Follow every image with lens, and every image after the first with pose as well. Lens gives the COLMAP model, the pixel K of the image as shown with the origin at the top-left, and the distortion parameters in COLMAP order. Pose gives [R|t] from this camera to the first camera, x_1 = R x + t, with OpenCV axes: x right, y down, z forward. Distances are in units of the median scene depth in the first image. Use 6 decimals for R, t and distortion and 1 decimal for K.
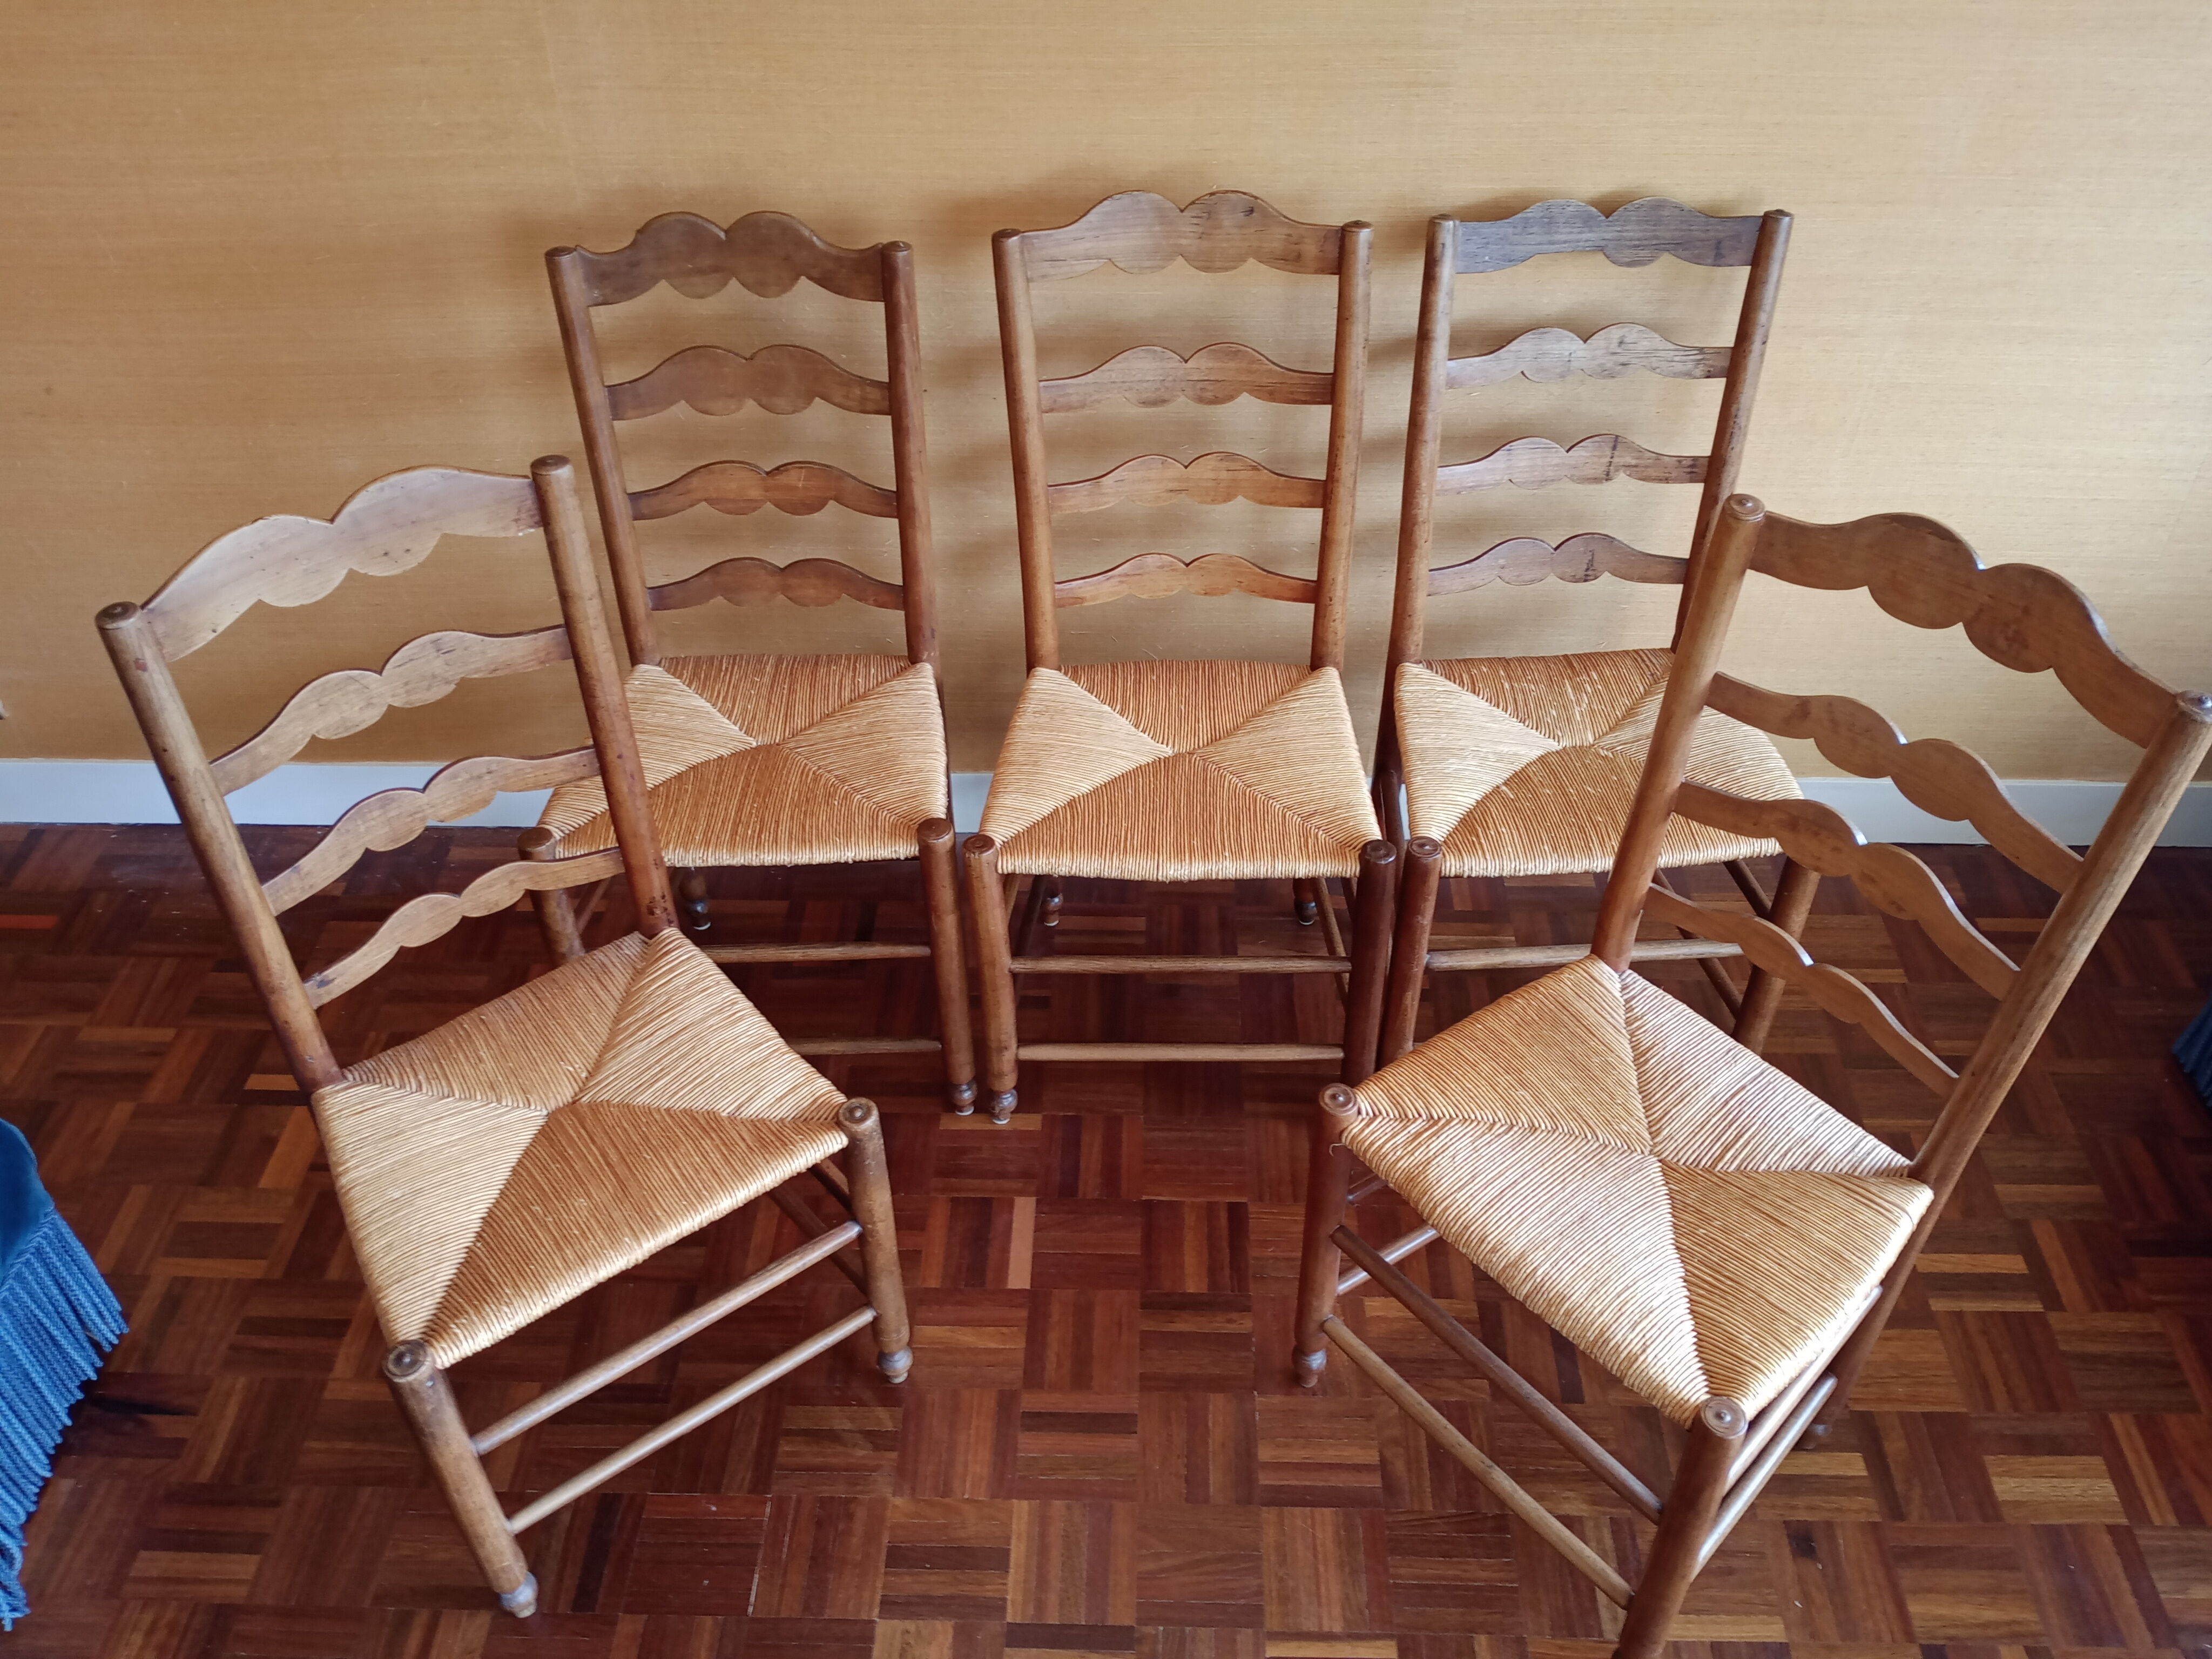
lens RADIAL K [[1792.1, 0, 1087.8], [0, 1792.1, 836.3], [0, 0, 1]] dist [0.043611, -0.099196]
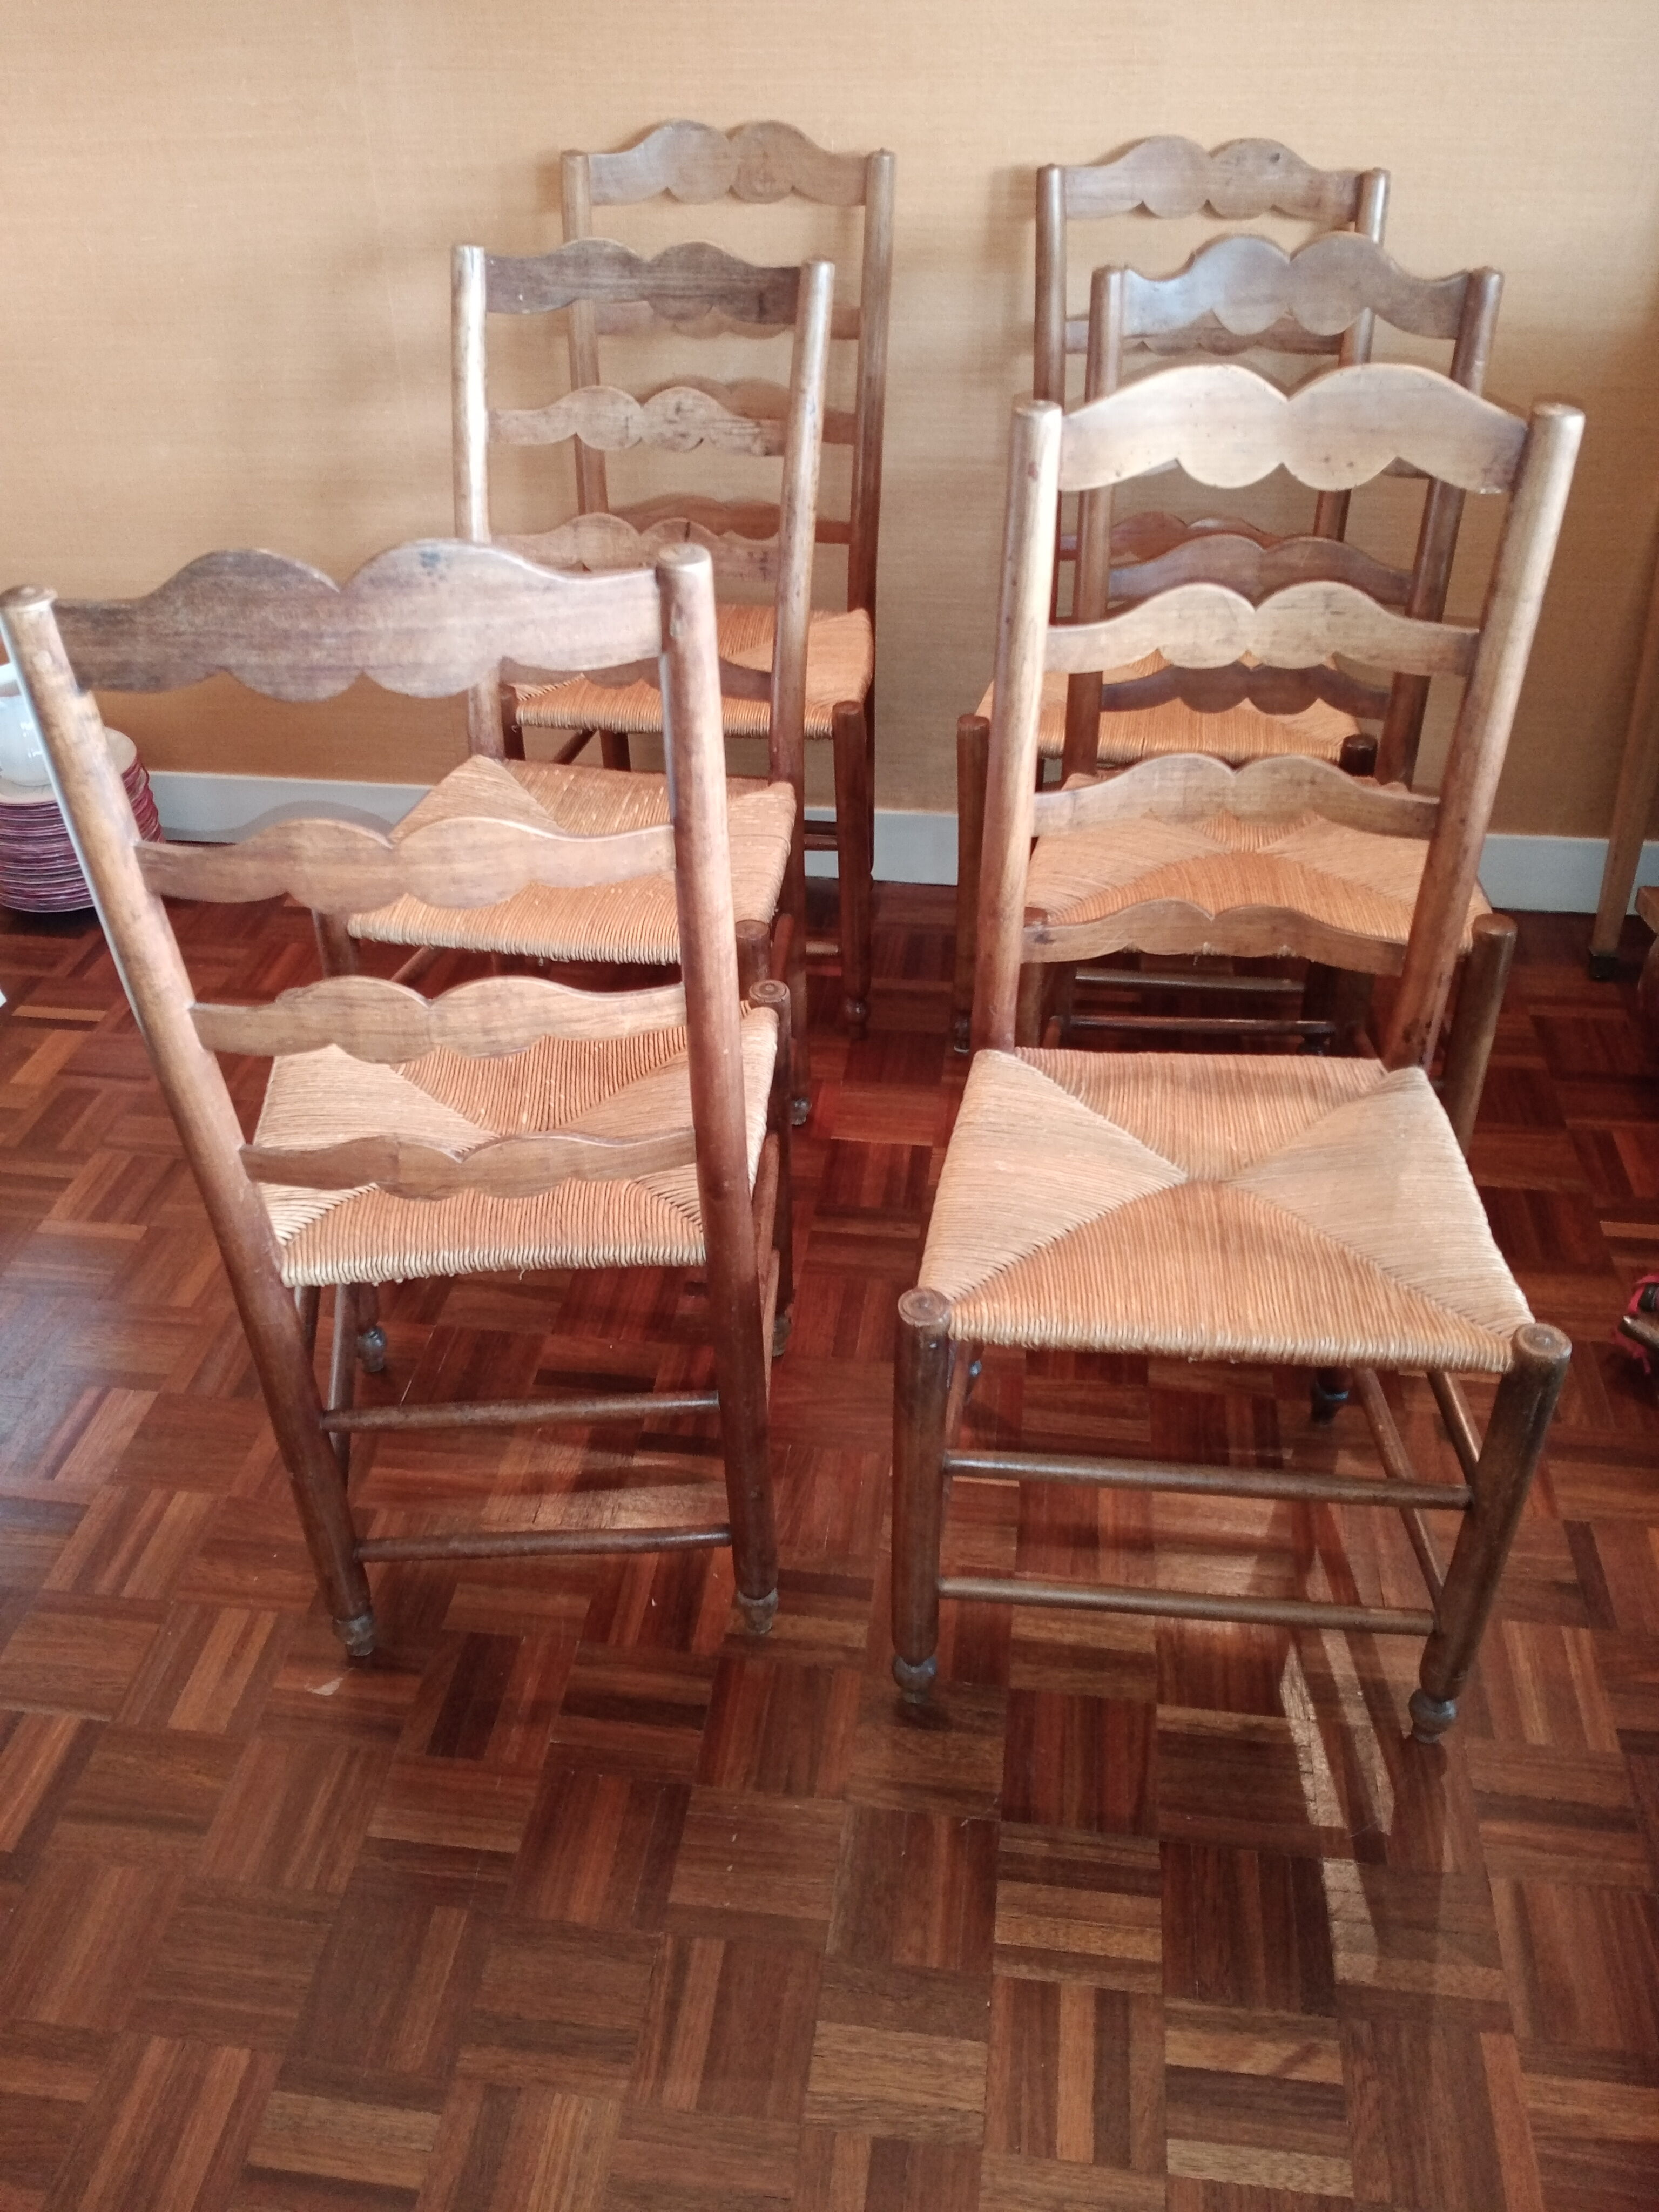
lens RADIAL K [[1792.1, 0, 793.5], [0, 1792.1, 1127.2], [0, 0, 1]] dist [0.043611, -0.099196]
pose [[0.993936, 0.059311, -0.092589, 0.113188], [-0.067497, 0.993836, -0.087939, 0.311801], [0.086803, 0.093655, 0.991813, -0.019768]]
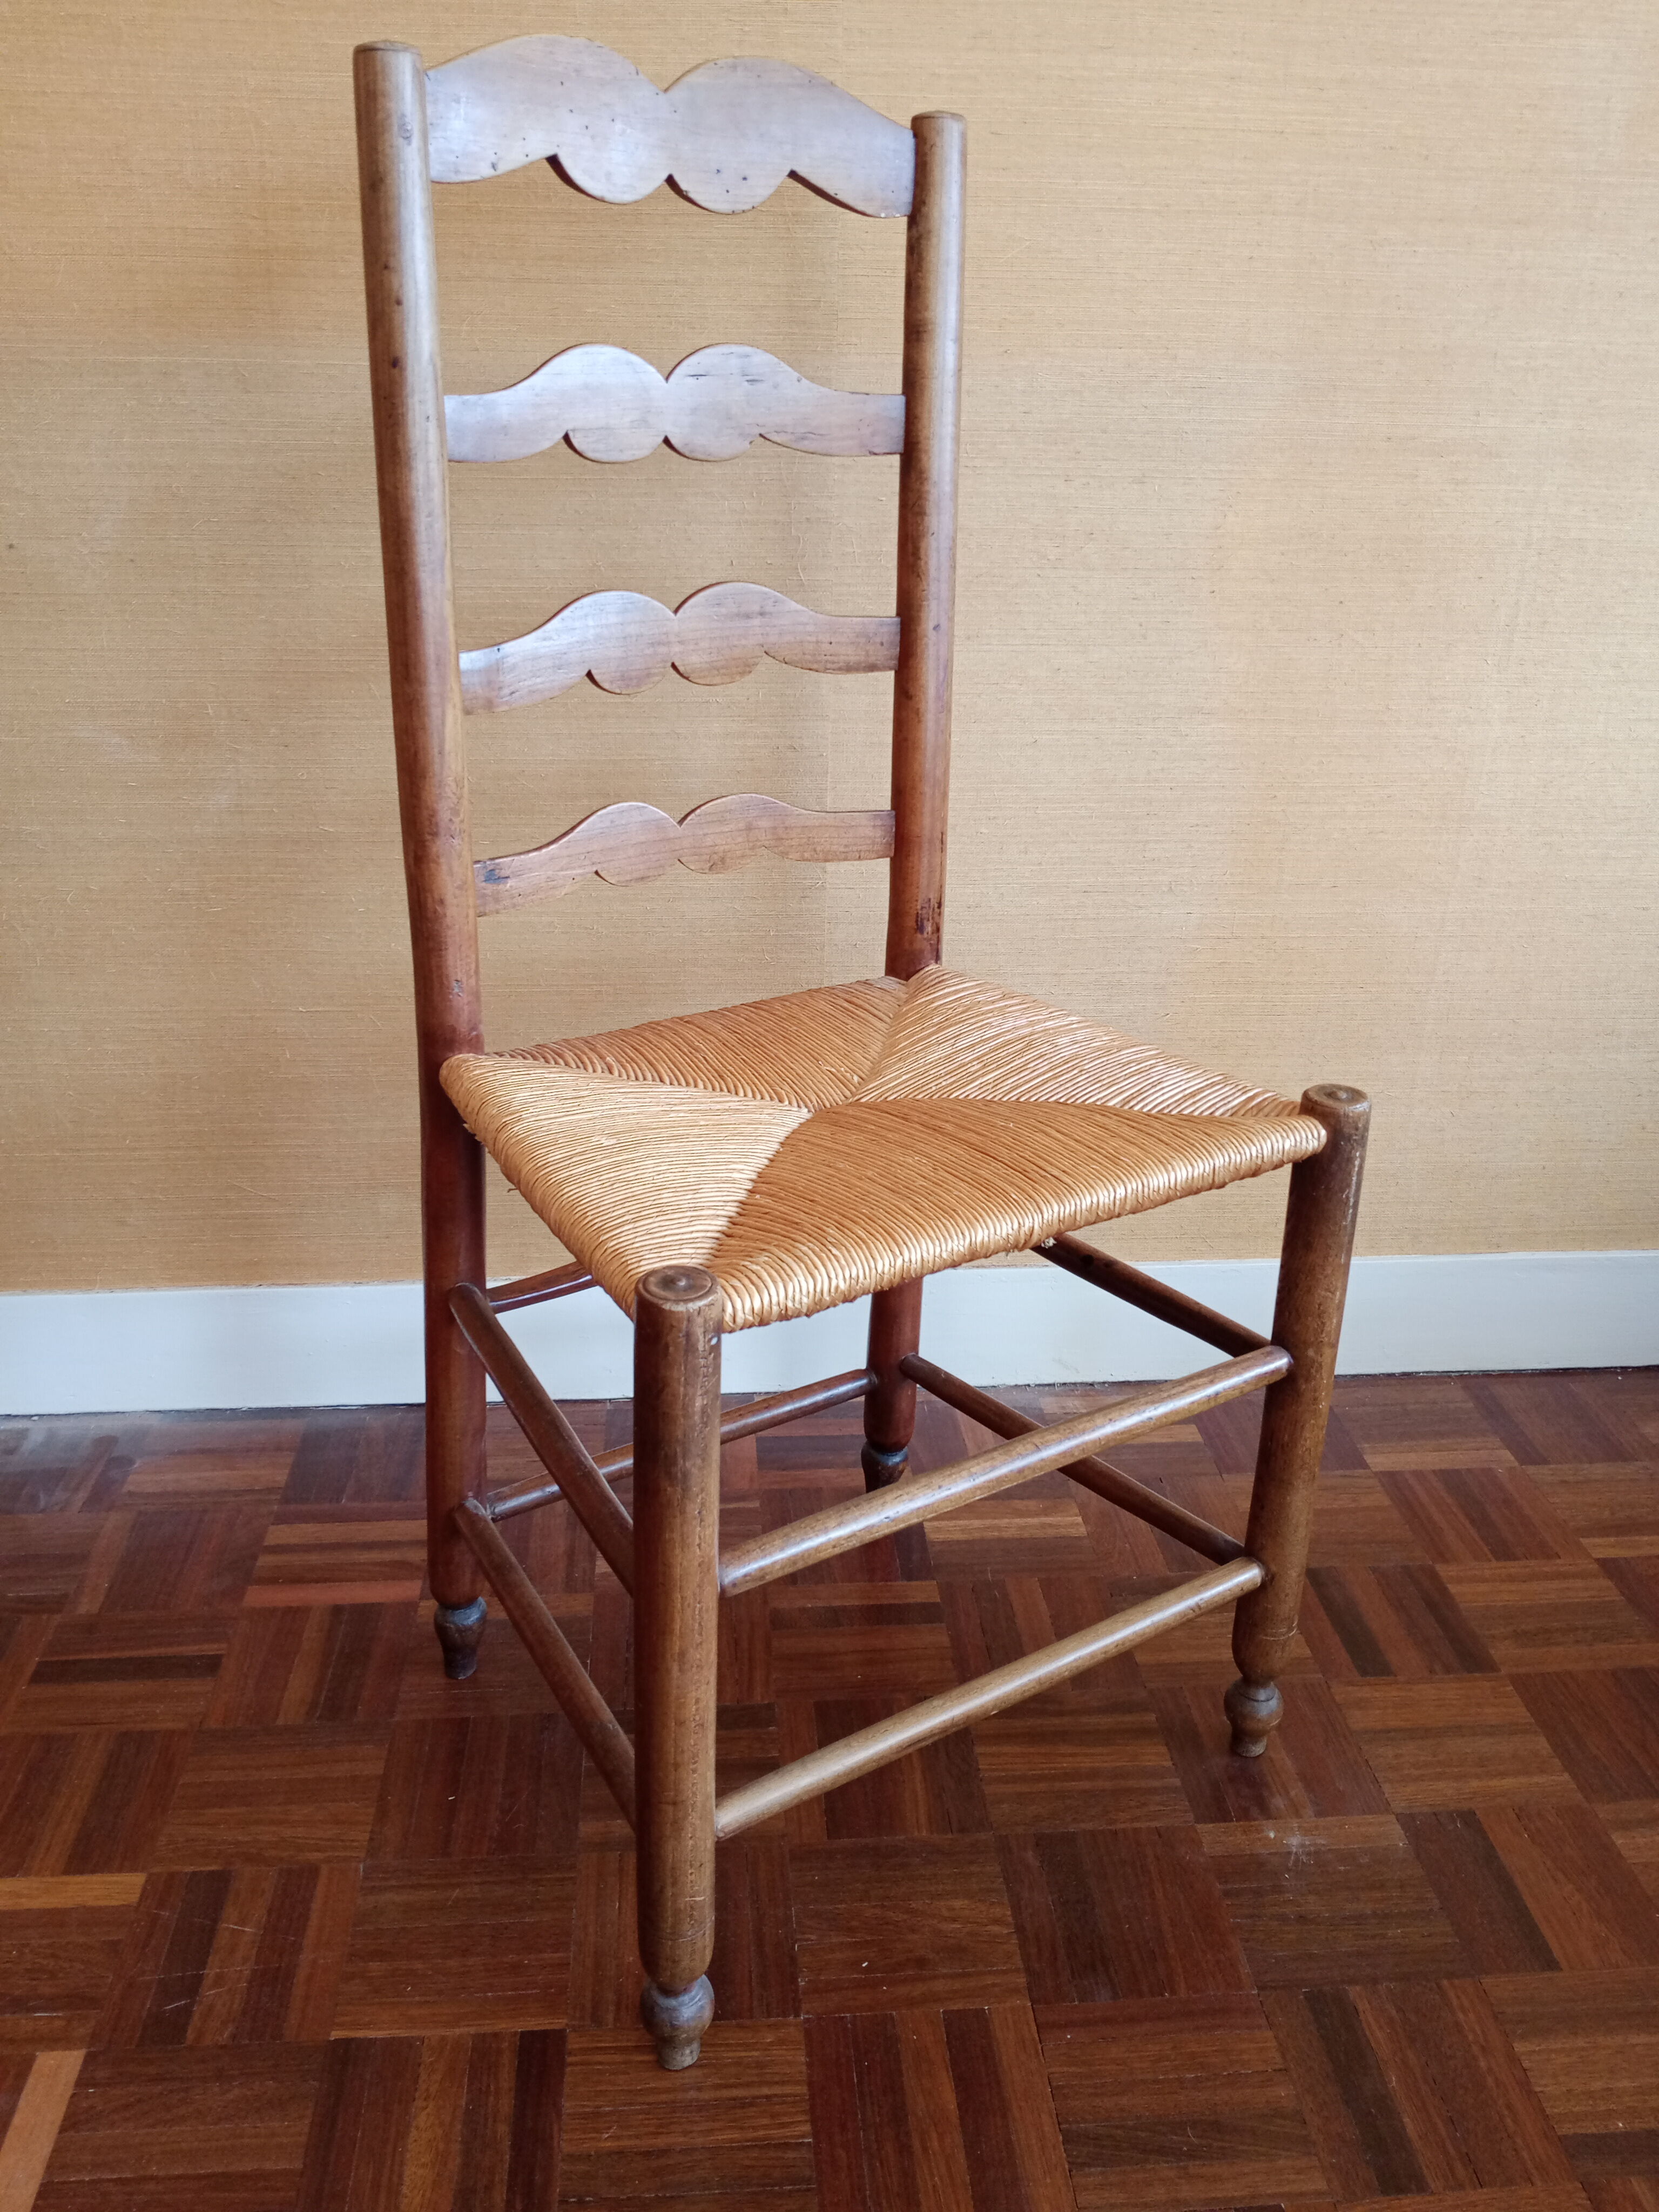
lens RADIAL K [[1792.1, 0, 819.5], [0, 1792.1, 1119.9], [0, 0, 1]] dist [0.043611, -0.099196]
pose [[0.993330, -0.016654, 0.114097, 0.113396], [0.055313, 0.937053, -0.344779, 0.161656], [-0.101173, 0.348791, 0.931724, 0.532261]]
